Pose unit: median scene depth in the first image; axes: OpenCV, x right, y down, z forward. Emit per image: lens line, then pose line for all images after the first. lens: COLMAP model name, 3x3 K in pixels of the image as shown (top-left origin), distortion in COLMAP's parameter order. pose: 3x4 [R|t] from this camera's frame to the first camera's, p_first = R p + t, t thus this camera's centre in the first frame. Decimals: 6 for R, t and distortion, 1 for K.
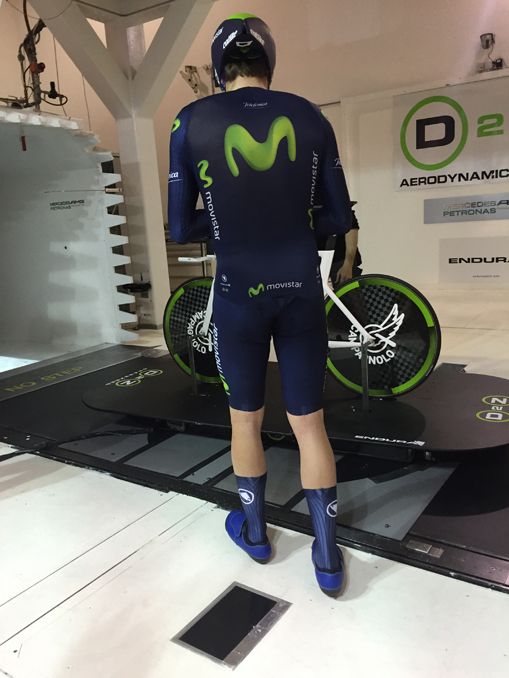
lens RADIAL K [[579.5, 0, 254.5], [0, 579.5, 339.0], [0, 0, 1]] dist [0.072836, -0.087001]
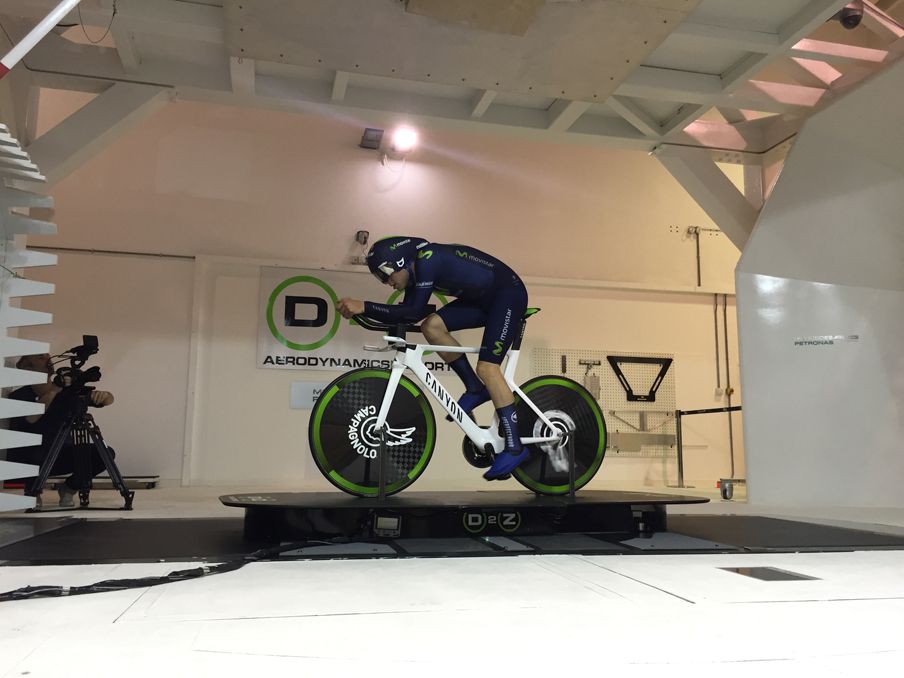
lens RADIAL K [[772.7, 0, 448.3], [0, 772.7, 338.7], [0, 0, 1]] dist [0.072836, -0.087001]
pose [[0.697374, 0.178121, 0.694221, -0.479437], [0.092188, 0.938286, -0.333349, 0.145570], [-0.710754, 0.296467, 0.637915, 0.096636]]
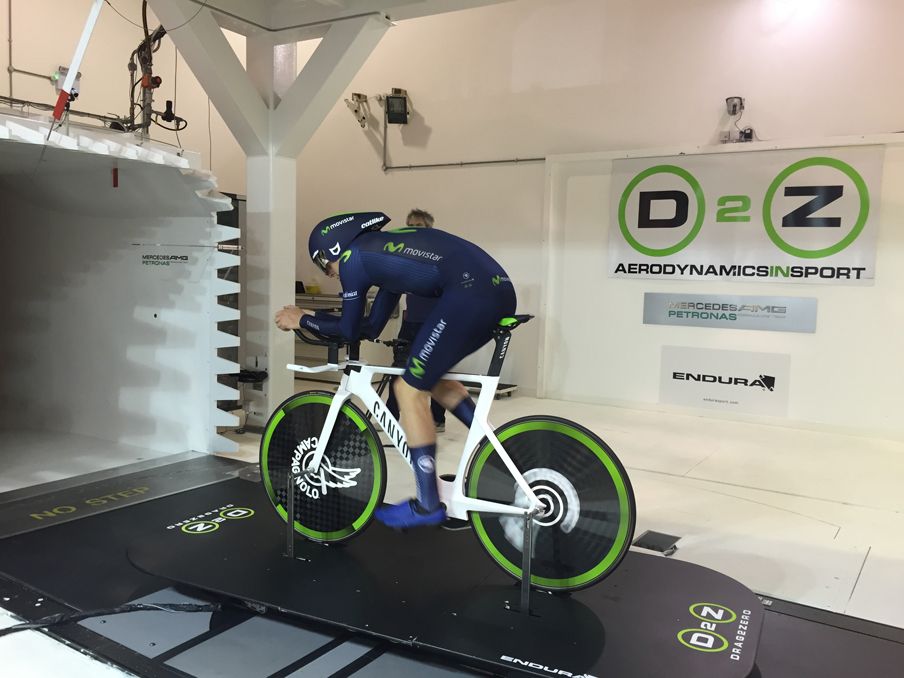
lens RADIAL K [[772.7, 0, 448.3], [0, 772.7, 338.7], [0, 0, 1]] dist [0.072836, -0.087001]
pose [[0.995247, 0.094680, 0.022786, 0.023858], [-0.091066, 0.987752, -0.126697, -0.036508], [-0.034503, 0.124020, 0.991680, 0.017144]]
